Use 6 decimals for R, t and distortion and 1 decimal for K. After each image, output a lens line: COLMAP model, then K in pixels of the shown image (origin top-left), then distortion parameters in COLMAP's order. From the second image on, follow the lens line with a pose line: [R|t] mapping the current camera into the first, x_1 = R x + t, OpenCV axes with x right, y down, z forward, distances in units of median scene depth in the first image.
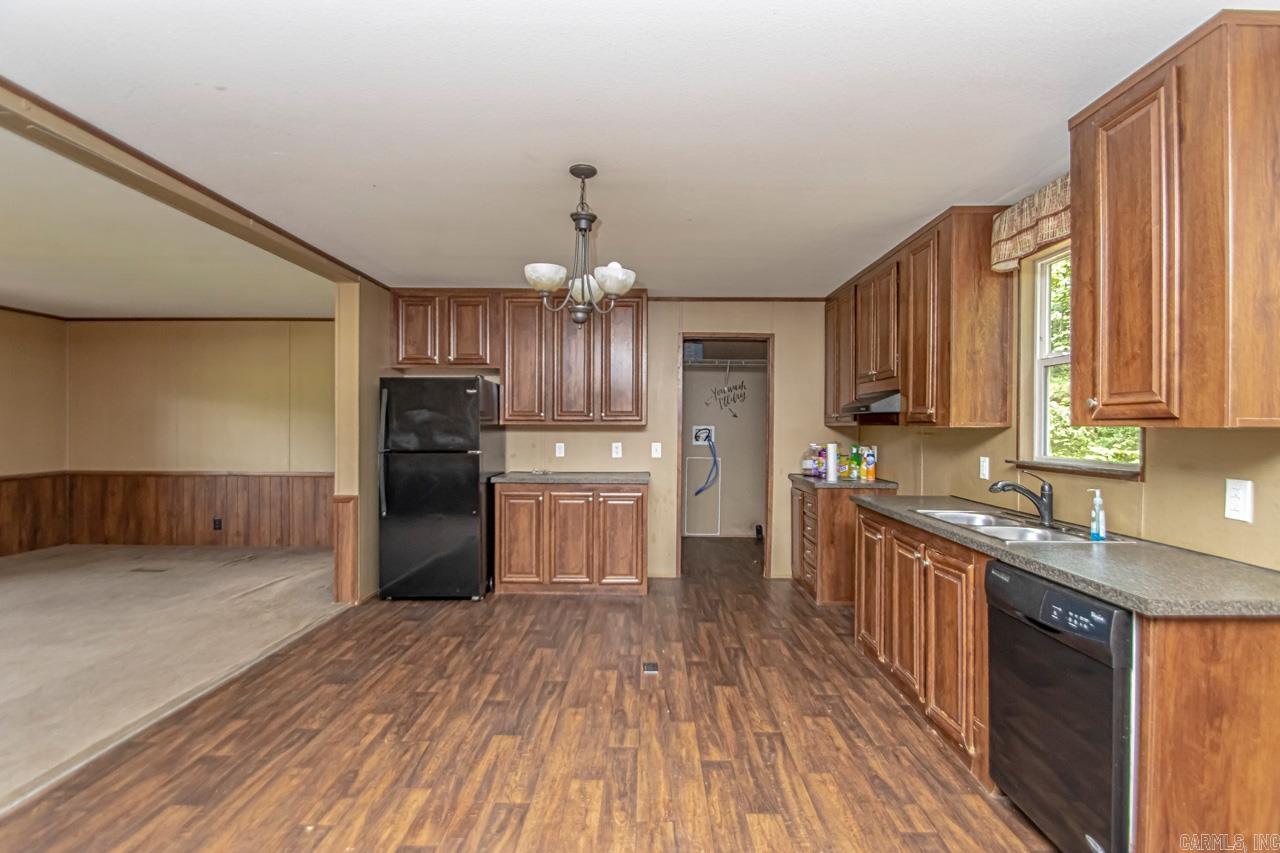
lens RADIAL K [[595.9, 0, 654.6], [0, 595.9, 424.3], [0, 0, 1]] dist [-0.000852, -0.015641]
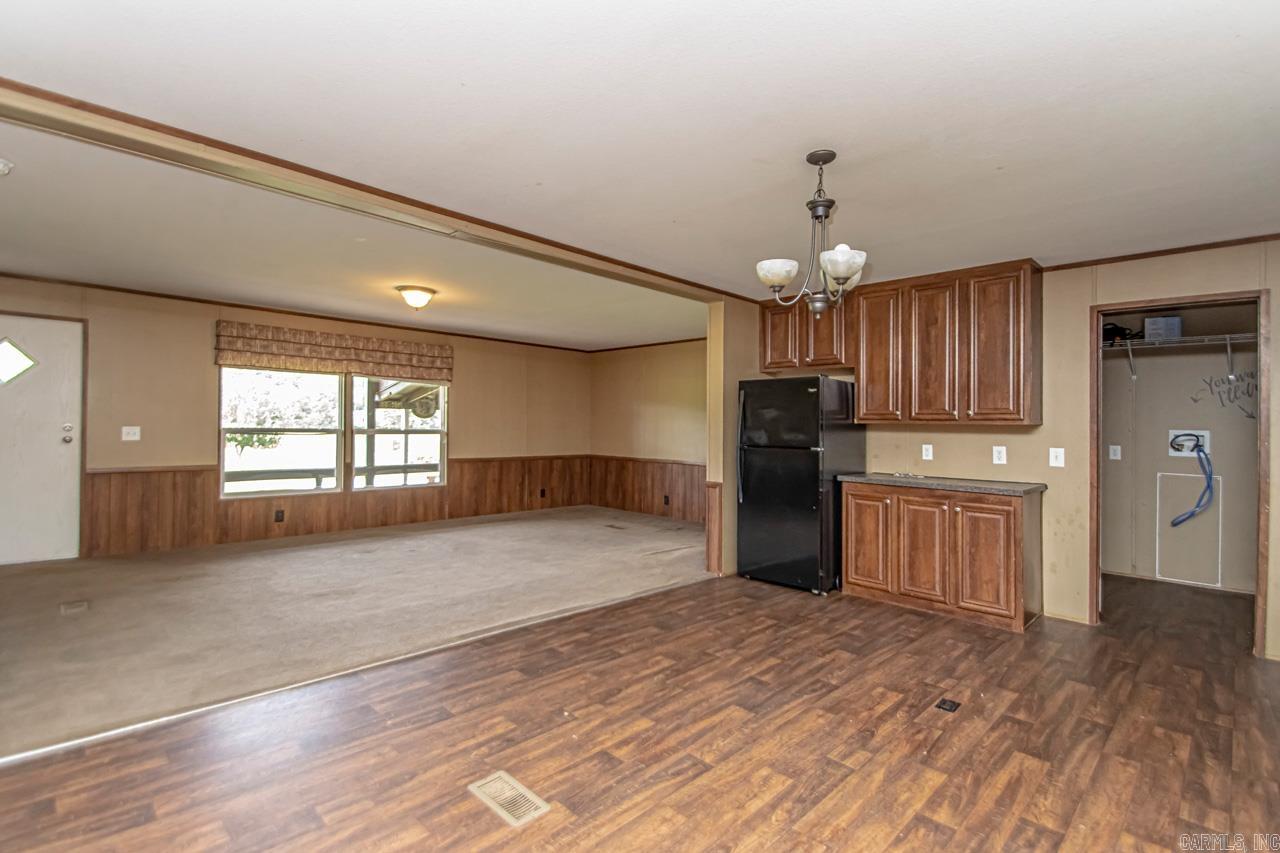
lens RADIAL K [[595.9, 0, 654.6], [0, 595.9, 424.3], [0, 0, 1]] dist [-0.000852, -0.015641]
pose [[0.706628, 0.004915, -0.707568, 0.240707], [-0.012454, 0.999907, -0.005492, 0.013417], [0.707475, 0.012692, 0.706624, 0.079534]]
